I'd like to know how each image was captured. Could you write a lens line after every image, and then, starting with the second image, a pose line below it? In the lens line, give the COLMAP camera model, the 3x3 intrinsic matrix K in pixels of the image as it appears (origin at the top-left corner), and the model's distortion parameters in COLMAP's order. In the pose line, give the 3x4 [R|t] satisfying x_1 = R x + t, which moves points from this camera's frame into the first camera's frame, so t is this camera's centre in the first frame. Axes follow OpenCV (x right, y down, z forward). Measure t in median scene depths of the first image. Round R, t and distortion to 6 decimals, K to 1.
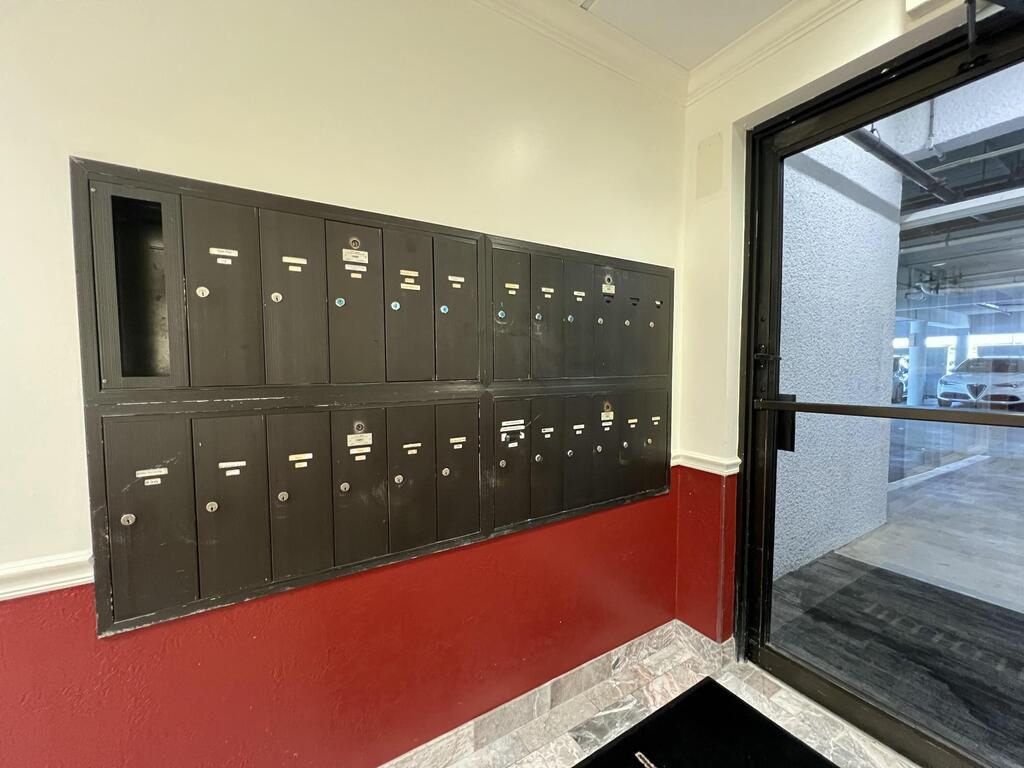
lens RADIAL K [[408.3, 0, 513.6], [0, 408.3, 387.8], [0, 0, 1]] dist [-0.000507, 0.000114]
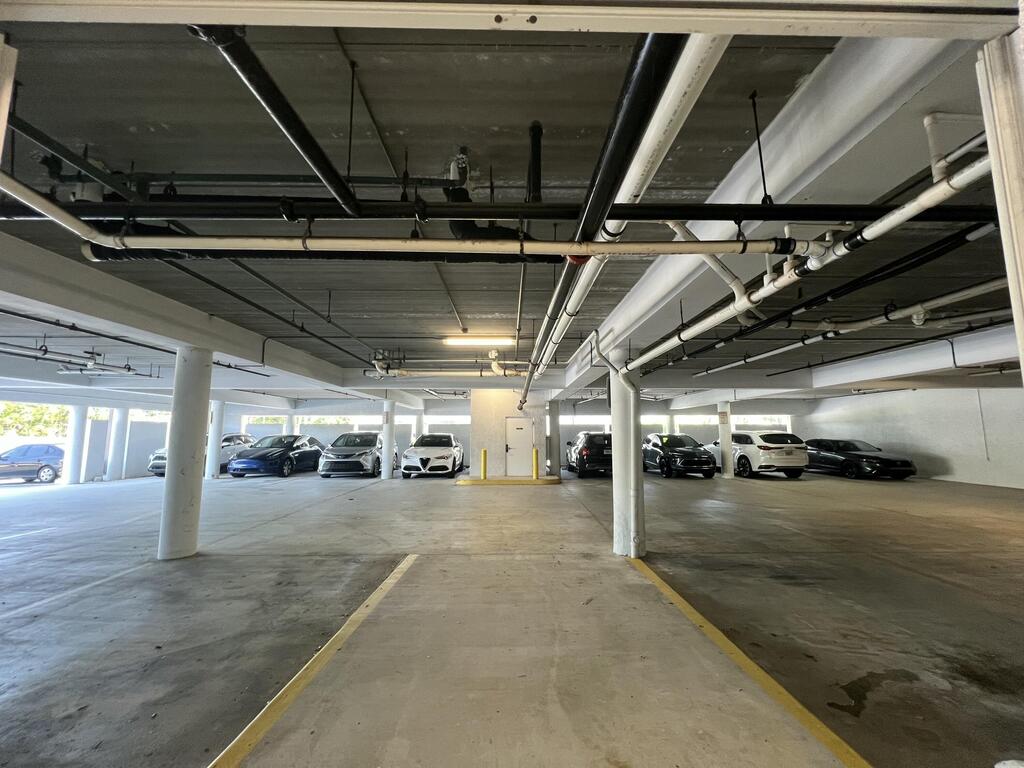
lens RADIAL K [[408.3, 0, 512.9], [0, 408.3, 385.2], [0, 0, 1]] dist [-0.000507, 0.000114]
pose [[0.518486, 0.107851, 0.848257, 0.224695], [0.040960, 0.987742, -0.150622, -0.024779], [-0.854104, 0.112840, 0.507713, 0.149103]]
